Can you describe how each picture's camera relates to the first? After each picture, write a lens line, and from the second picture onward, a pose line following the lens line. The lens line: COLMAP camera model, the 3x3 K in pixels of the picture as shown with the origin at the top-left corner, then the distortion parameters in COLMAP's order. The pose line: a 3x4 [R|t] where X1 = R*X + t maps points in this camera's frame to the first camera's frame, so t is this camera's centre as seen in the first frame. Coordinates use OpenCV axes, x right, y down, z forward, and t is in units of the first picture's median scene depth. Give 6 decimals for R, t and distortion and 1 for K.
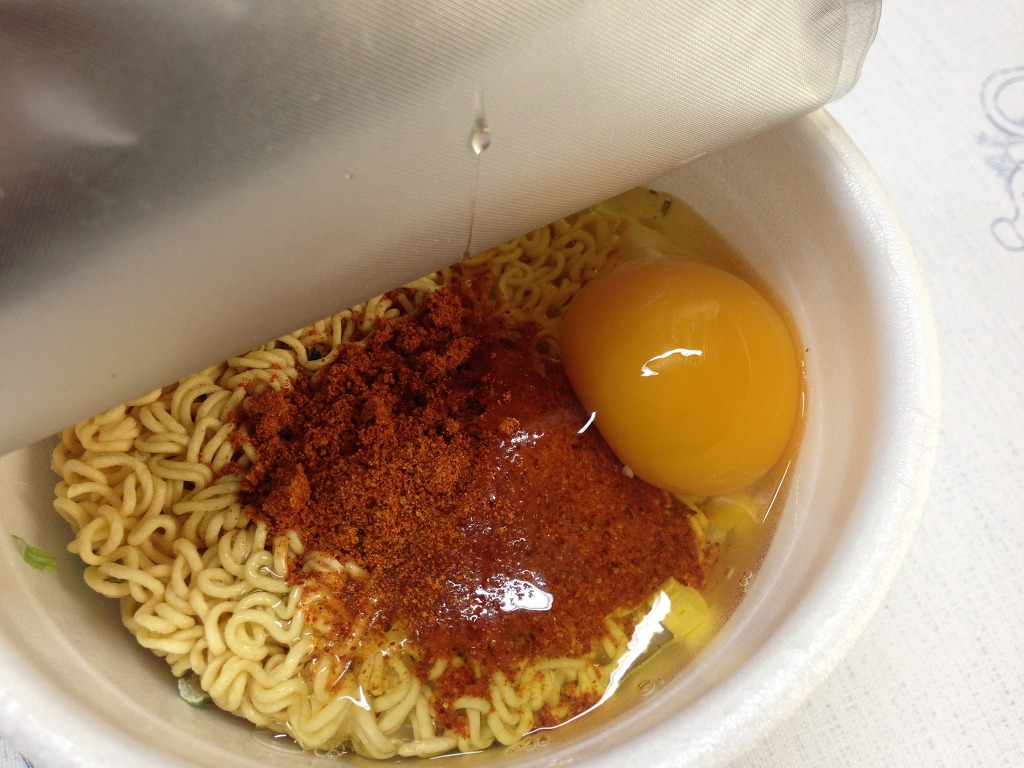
lens RADIAL K [[982.2, 0, 510.4], [0, 982.2, 382.5], [0, 0, 1]] dist [0.001353, 0.000000]
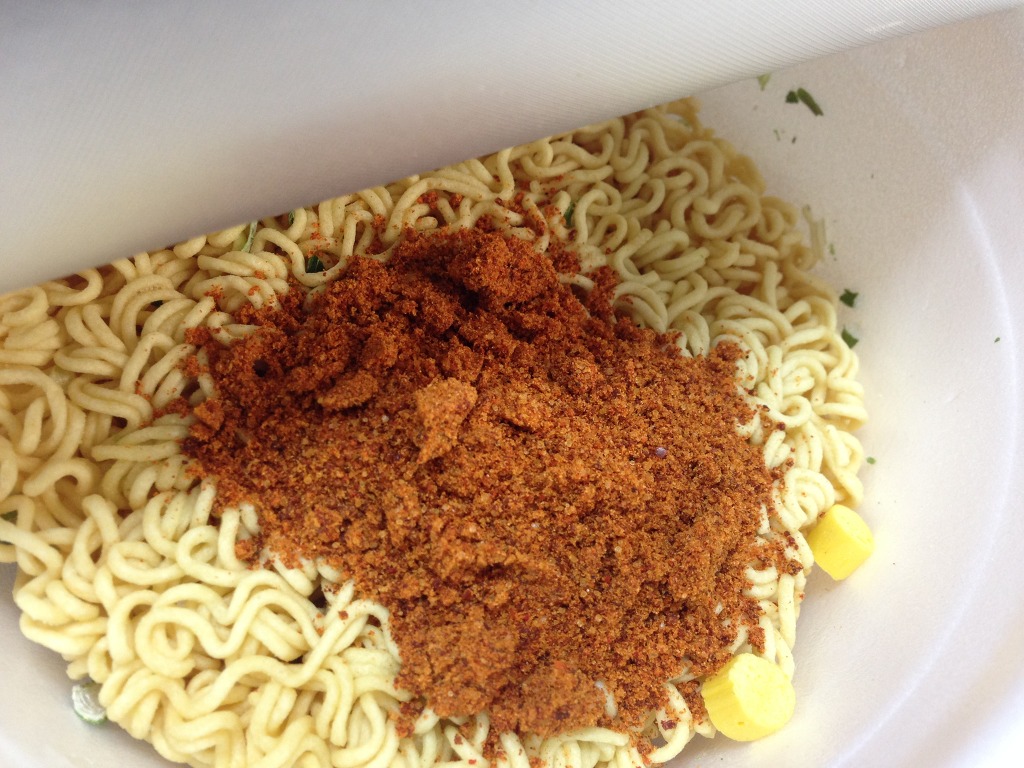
lens RADIAL K [[982.2, 0, 510.3], [0, 982.2, 387.4], [0, 0, 1]] dist [0.001353, 0.000000]
pose [[0.991163, 0.116209, -0.063958, 0.003325], [-0.113620, 0.992605, 0.042740, 0.015186], [0.068451, -0.035095, 0.997037, 0.294249]]
